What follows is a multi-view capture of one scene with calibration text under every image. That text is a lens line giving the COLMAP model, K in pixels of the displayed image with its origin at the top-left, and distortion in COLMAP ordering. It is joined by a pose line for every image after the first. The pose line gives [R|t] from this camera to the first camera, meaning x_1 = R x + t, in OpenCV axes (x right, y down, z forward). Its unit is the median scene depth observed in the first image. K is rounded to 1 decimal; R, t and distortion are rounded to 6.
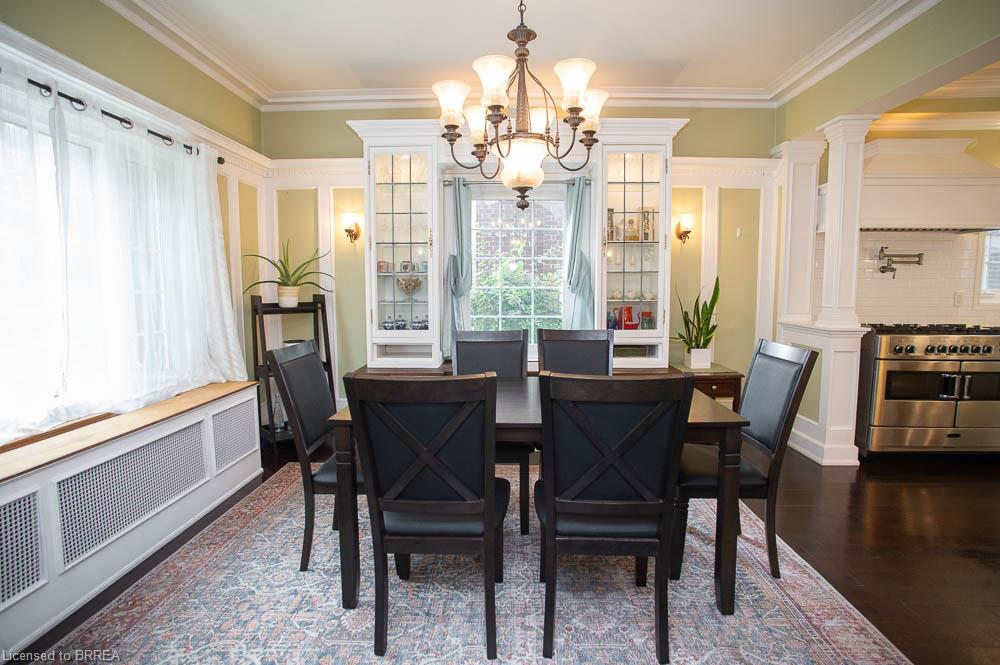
lens RADIAL K [[517.6, 0, 502.8], [0, 517.6, 330.0], [0, 0, 1]] dist [-0.091083, 0.052168]
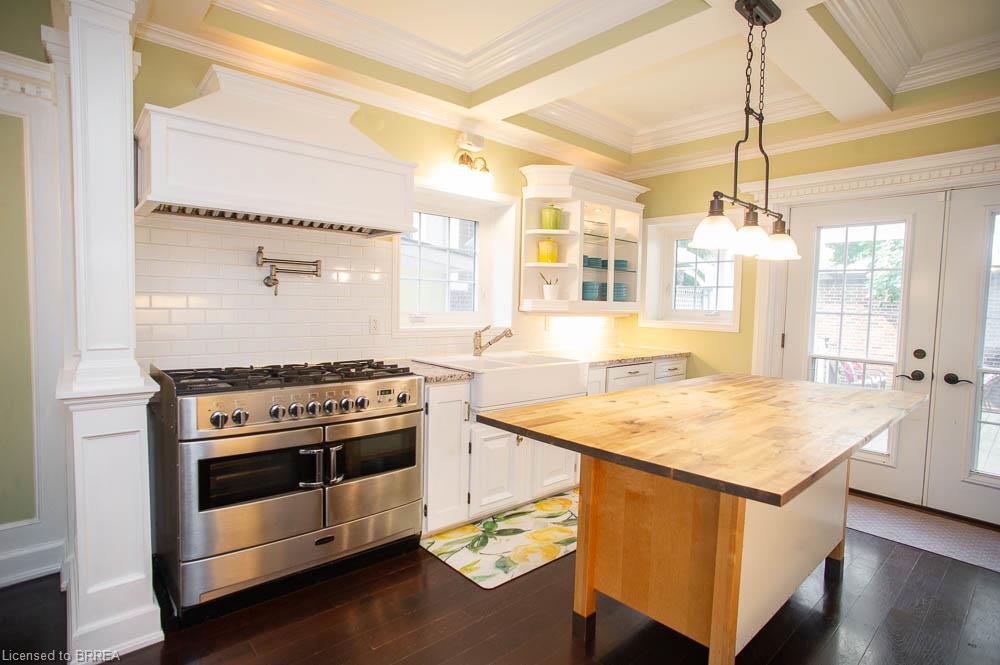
lens RADIAL K [[517.6, 0, 502.8], [0, 517.6, 330.0], [0, 0, 1]] dist [-0.091083, 0.052168]
pose [[0.731019, -0.018301, 0.682111, 0.629401], [0.040032, 0.999069, -0.016097, -0.039494], [-0.681181, 0.039073, 0.731071, 0.351622]]
